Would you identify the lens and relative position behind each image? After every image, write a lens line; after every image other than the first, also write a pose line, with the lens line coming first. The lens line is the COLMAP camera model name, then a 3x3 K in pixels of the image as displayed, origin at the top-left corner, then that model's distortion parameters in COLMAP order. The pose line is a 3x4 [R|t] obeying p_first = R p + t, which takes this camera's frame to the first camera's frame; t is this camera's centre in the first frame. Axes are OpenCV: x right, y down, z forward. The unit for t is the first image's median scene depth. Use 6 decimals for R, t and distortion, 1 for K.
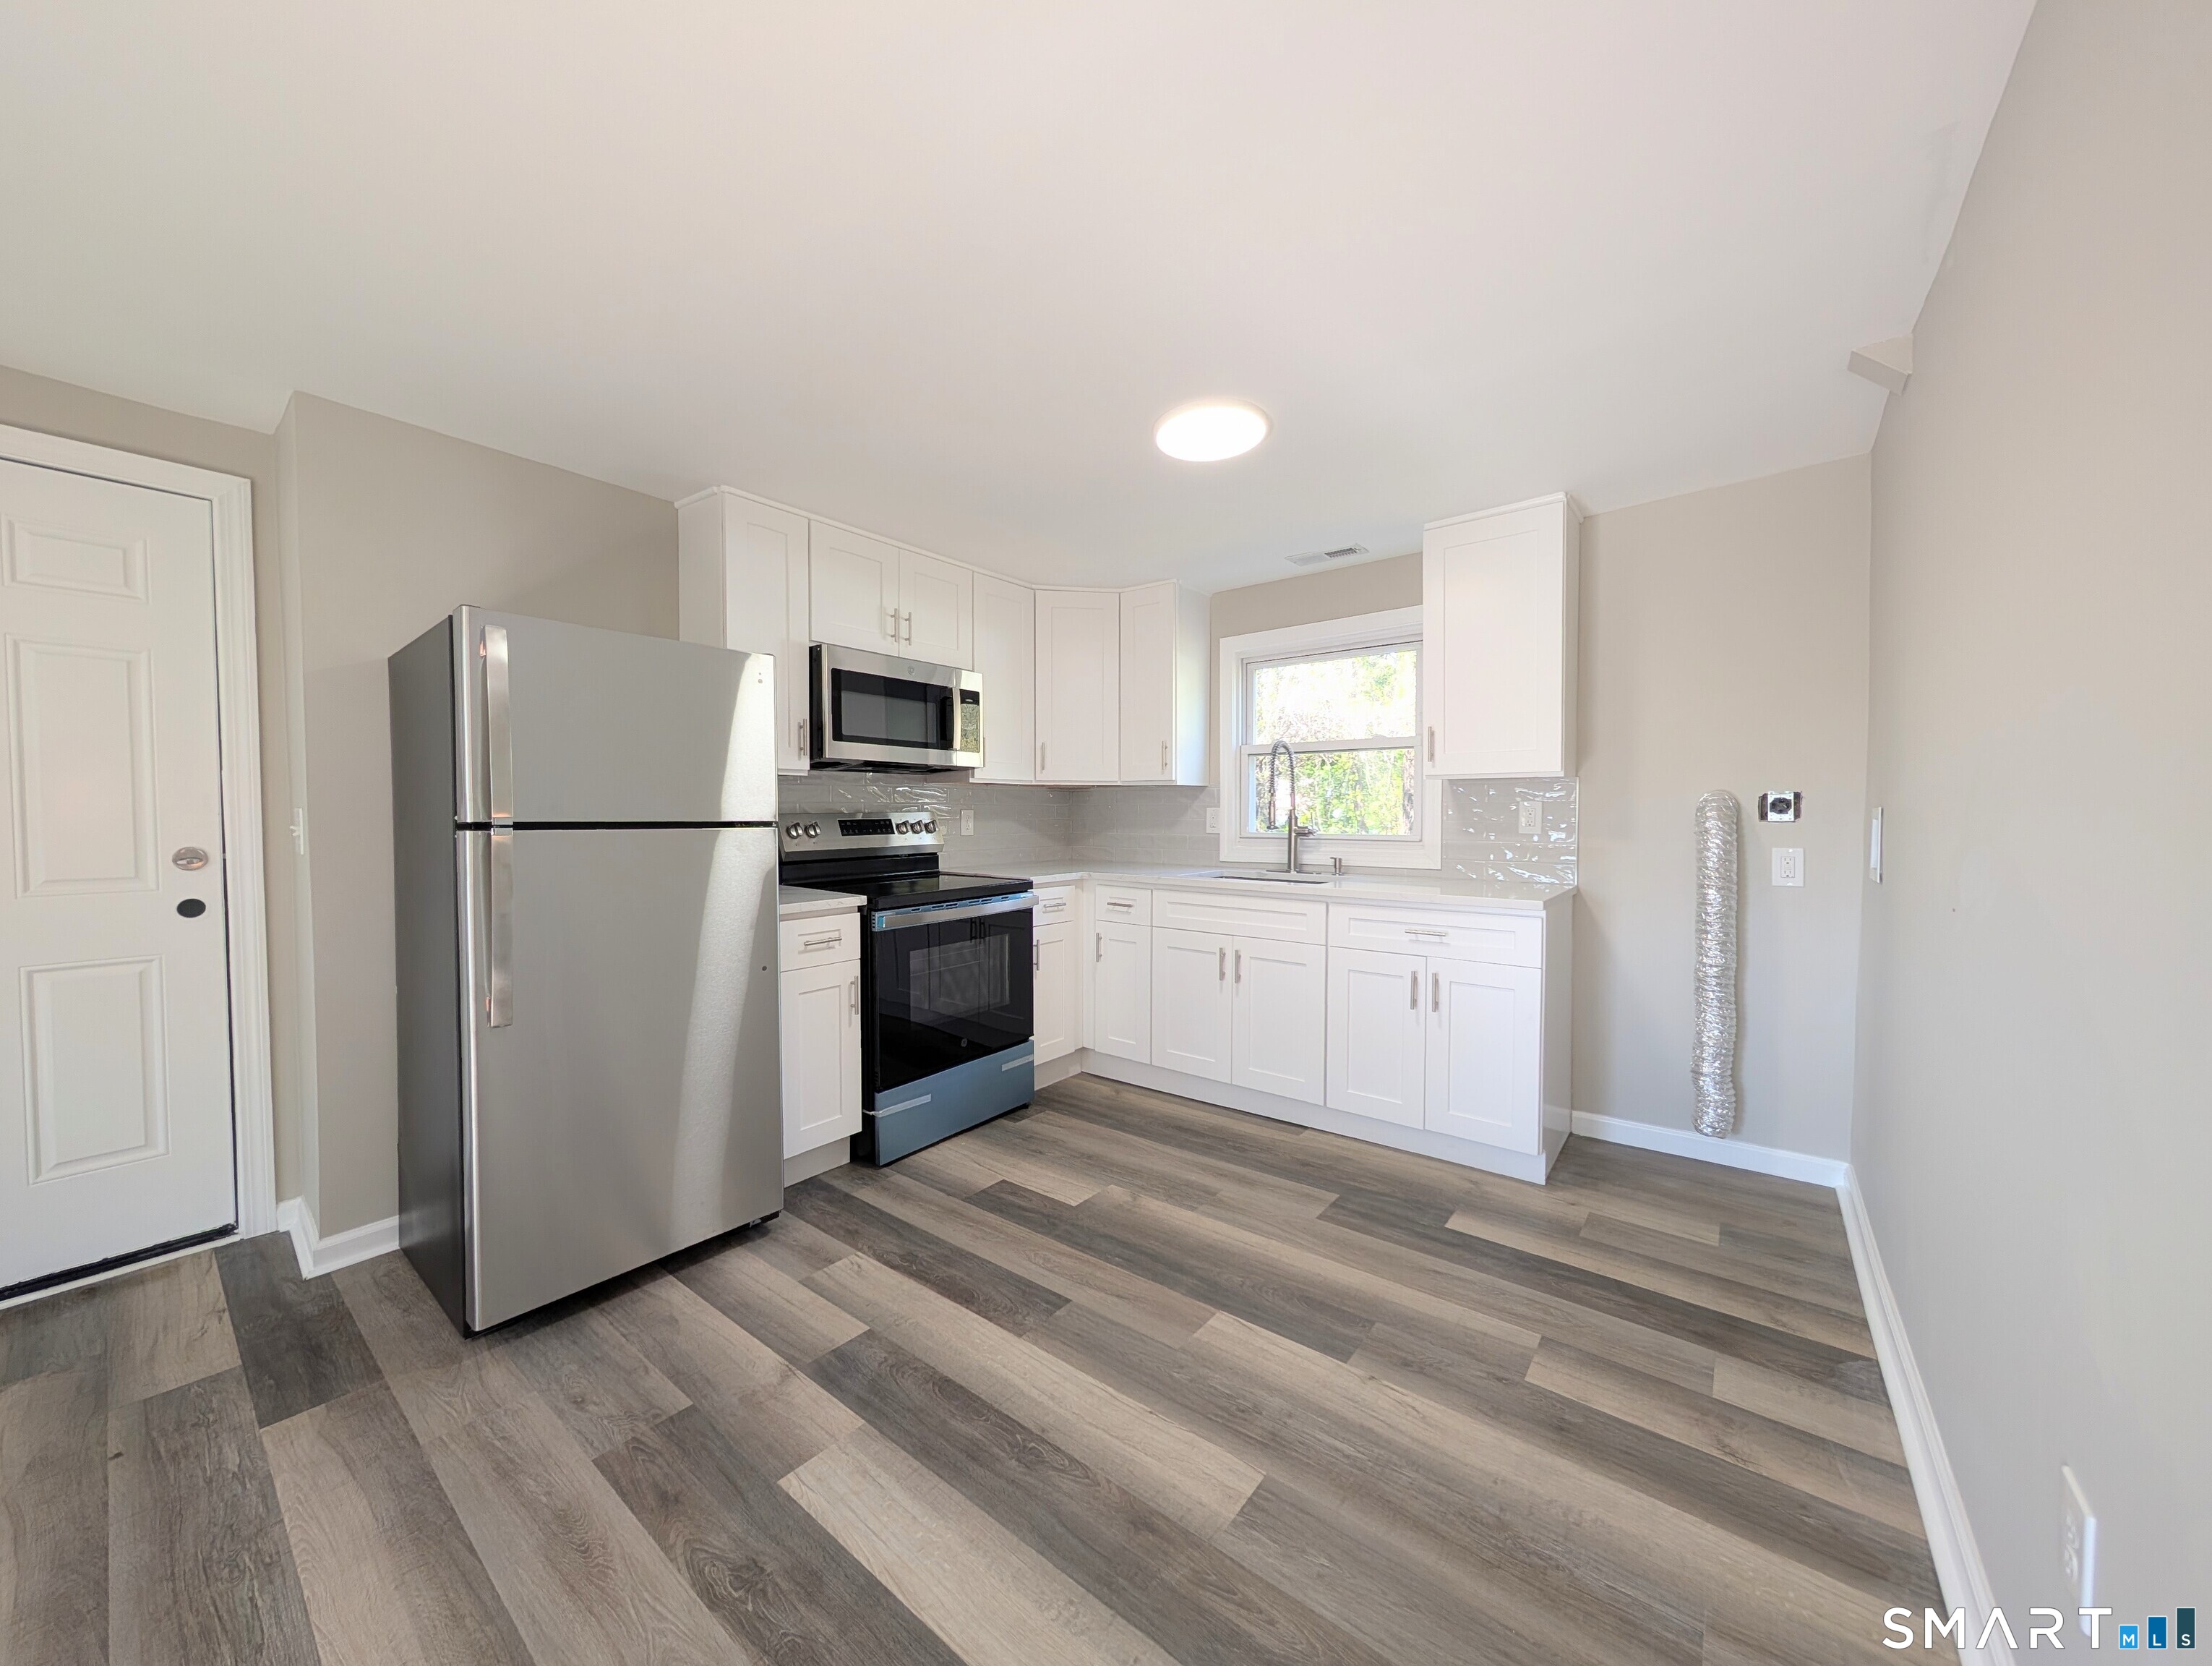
lens RADIAL K [[799.5, 0, 1094.8], [0, 799.5, 825.3], [0, 0, 1]] dist [-0.008304, 0.002138]
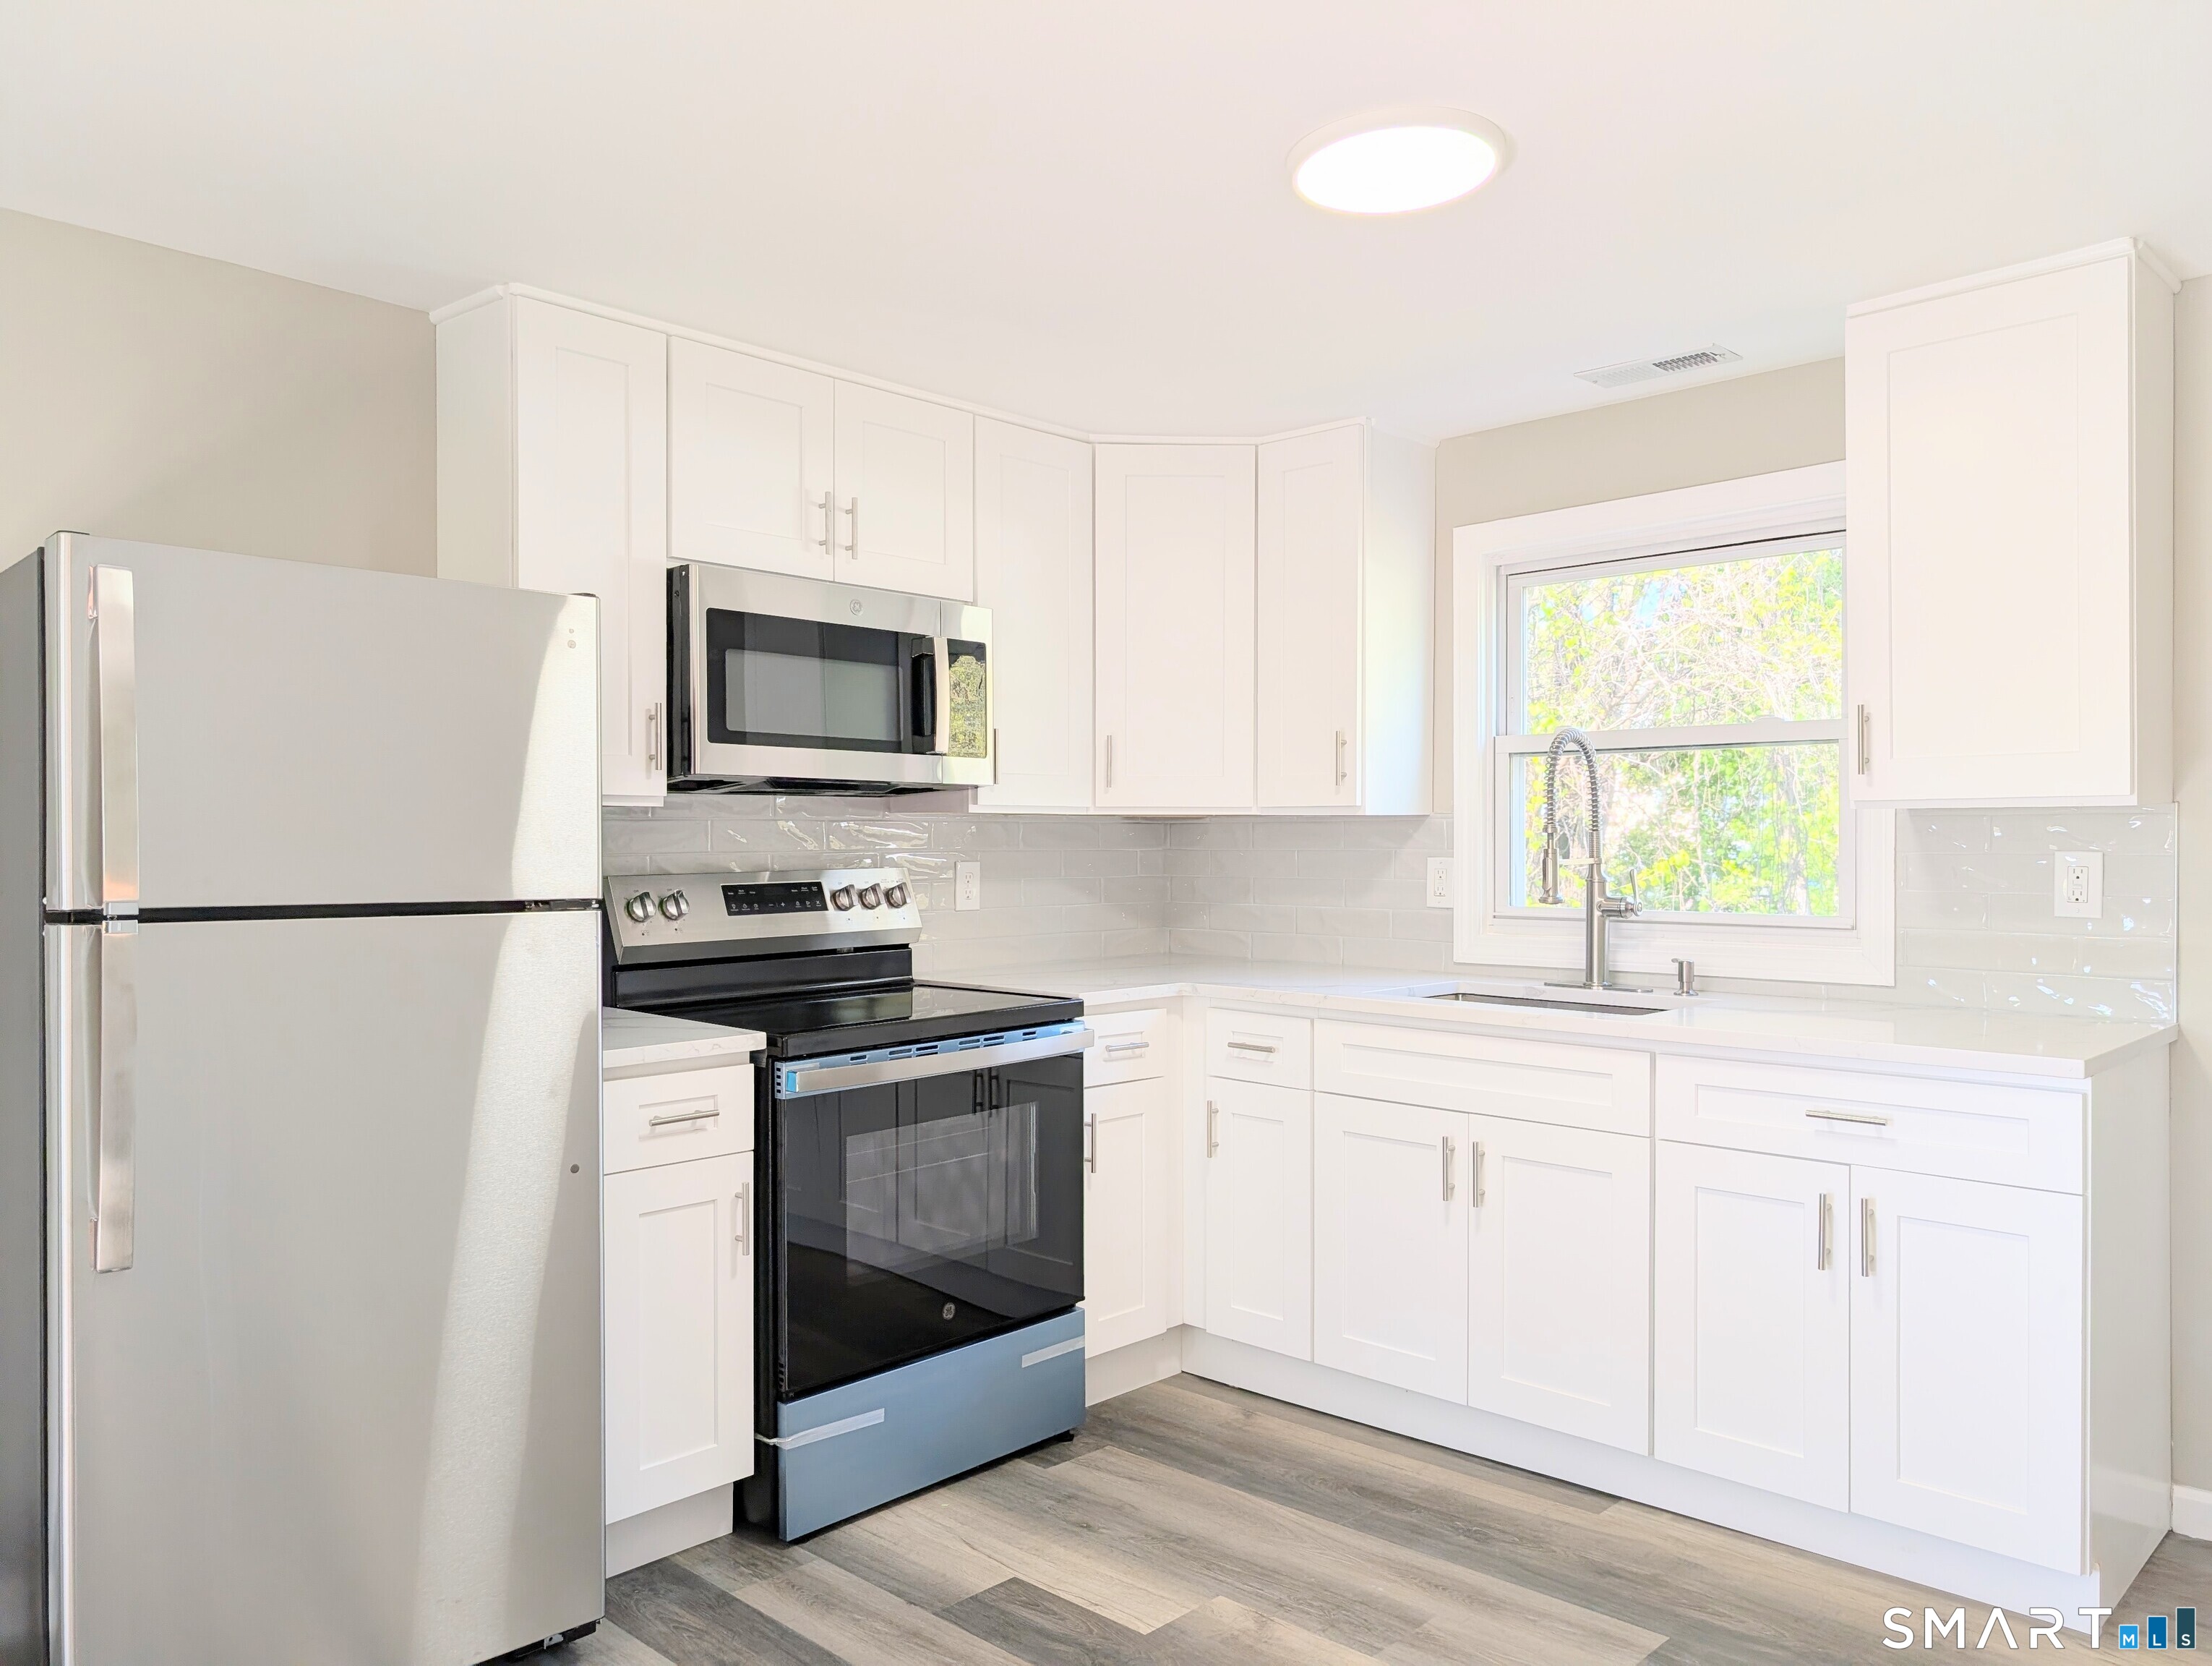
lens RADIAL K [[1586.1, 0, 1106.0], [0, 1586.1, 833.0], [0, 0, 1]] dist [0.008843, -0.004150]
pose [[0.995780, -0.001850, -0.091756, 0.038505], [-0.000255, 0.999737, -0.022927, -0.020355], [0.091774, 0.022854, 0.995518, -0.043182]]
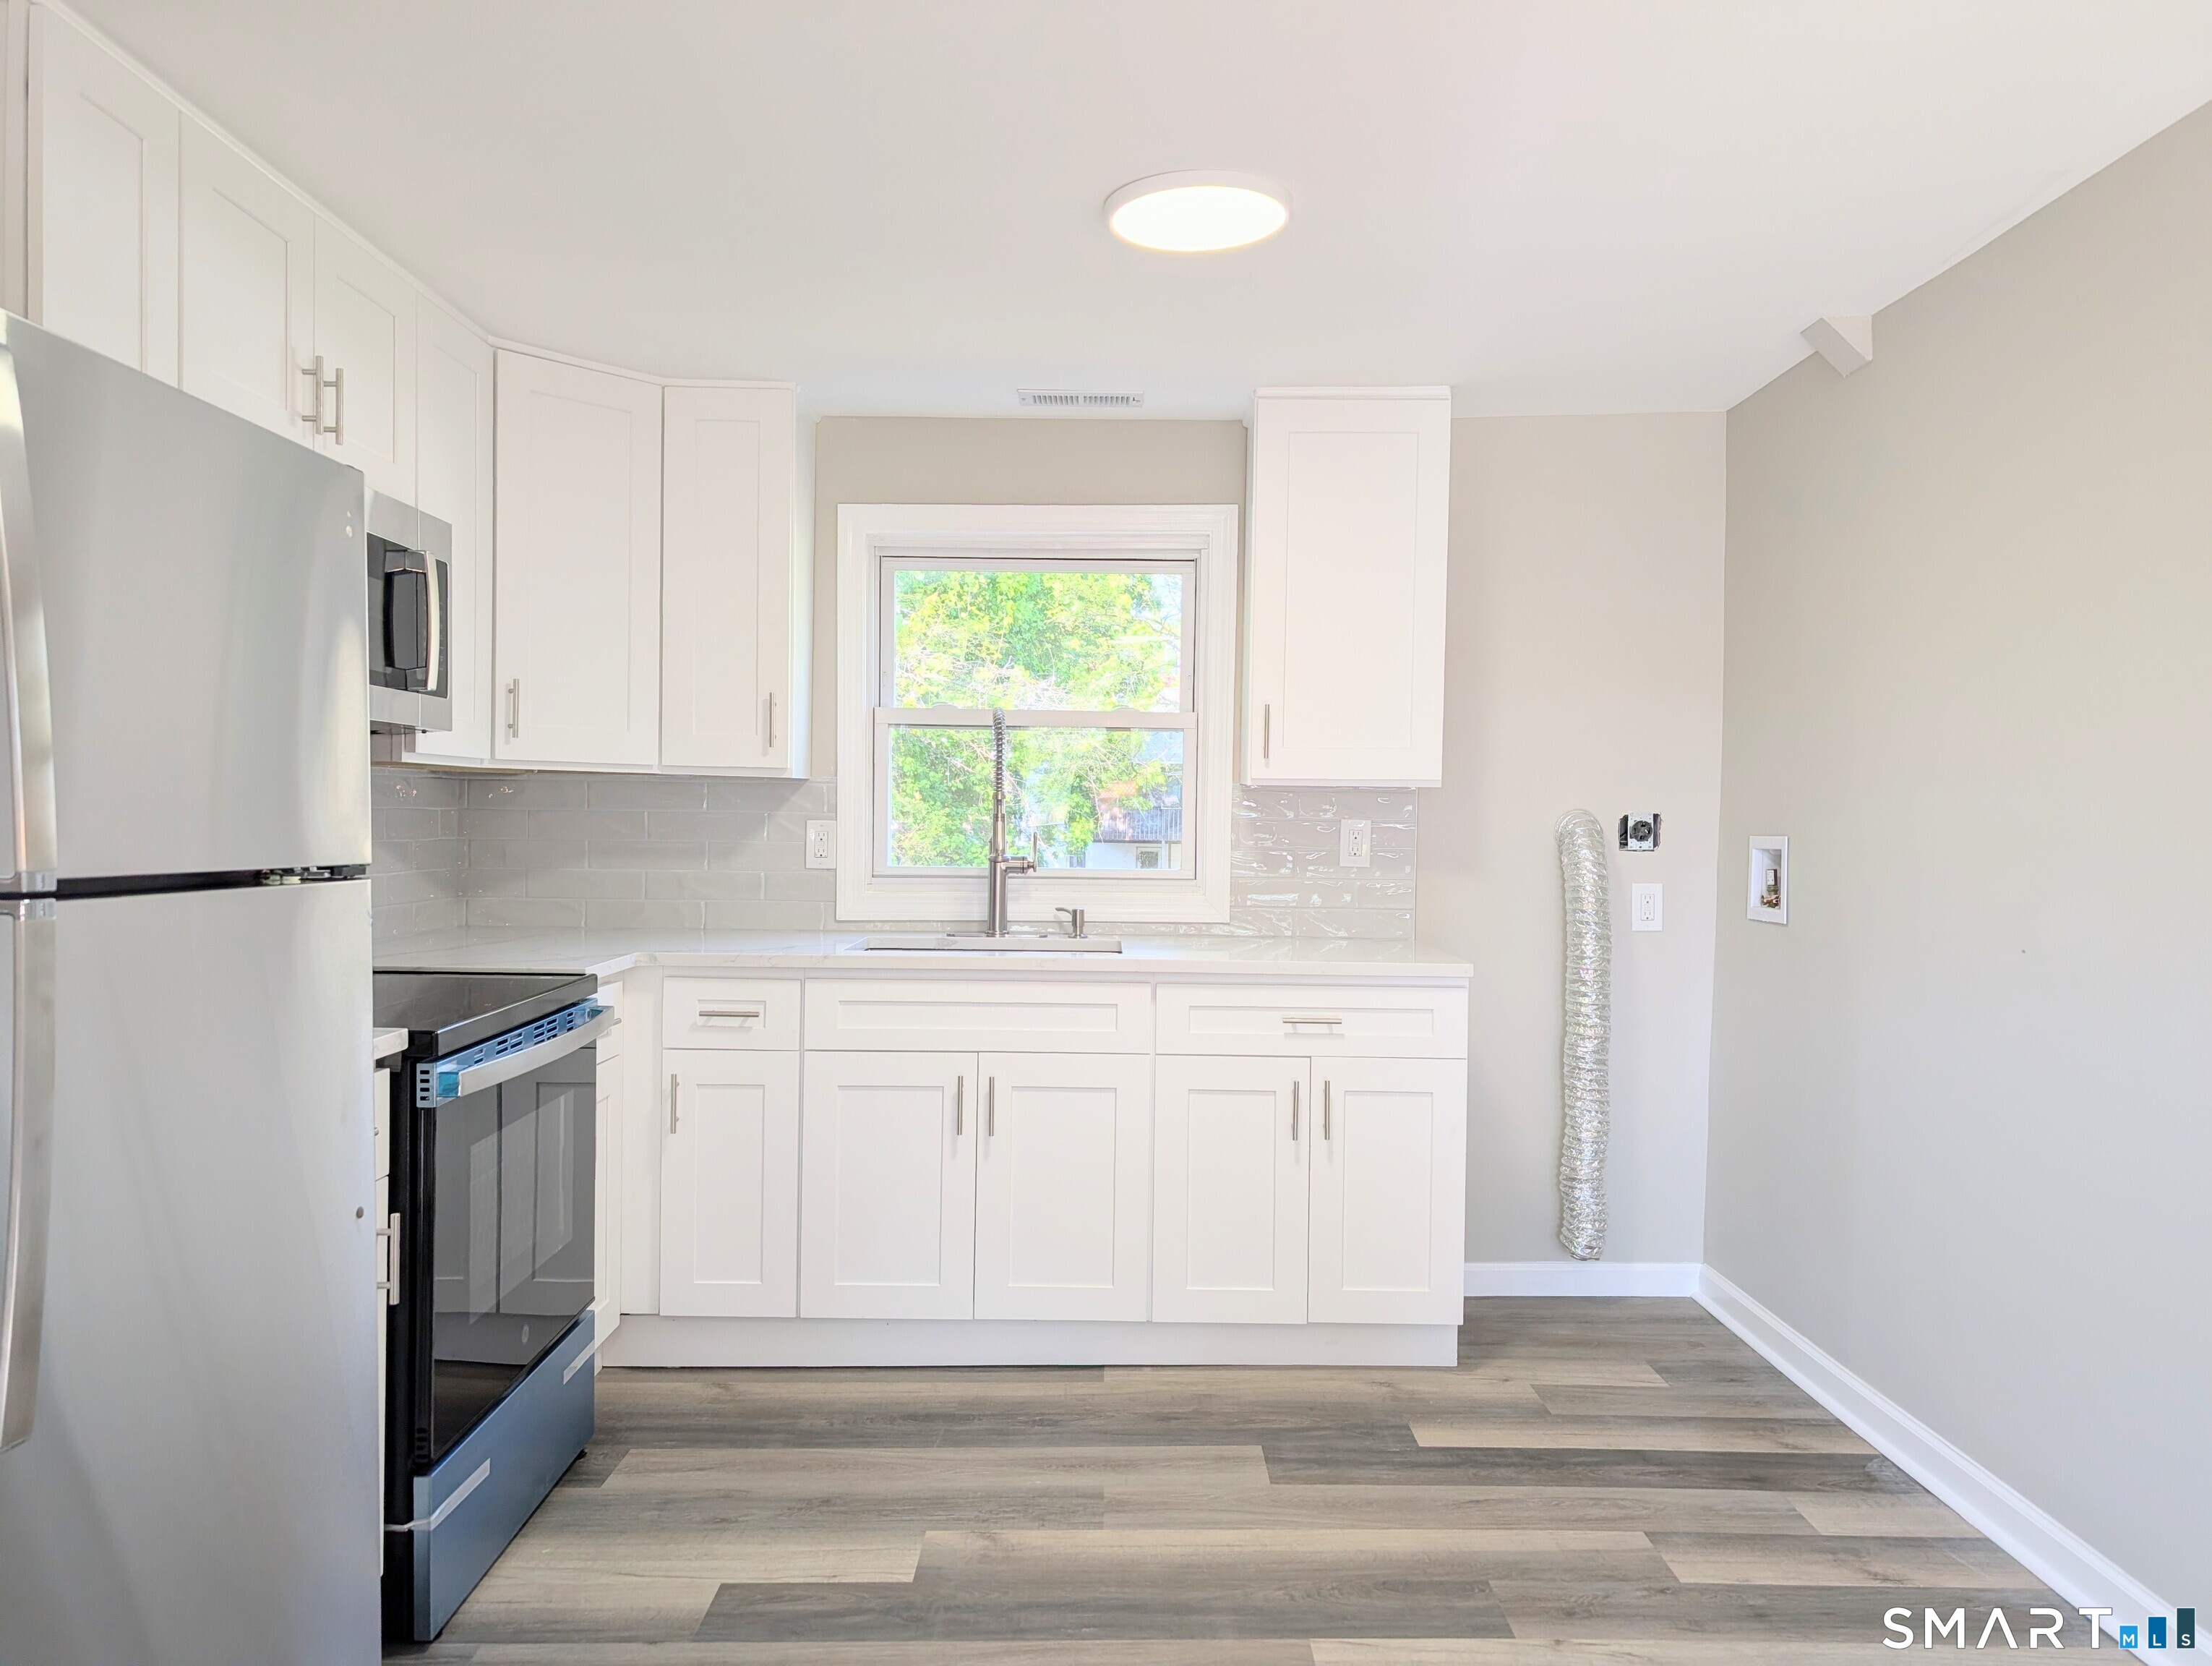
lens RADIAL K [[1586.1, 0, 1106.0], [0, 1586.1, 833.0], [0, 0, 1]] dist [0.008843, -0.004150]
pose [[0.784165, 0.002490, 0.620548, -0.493038], [-0.000830, 0.999995, -0.002963, -0.015333], [-0.620552, 0.001809, 0.784163, 0.076276]]
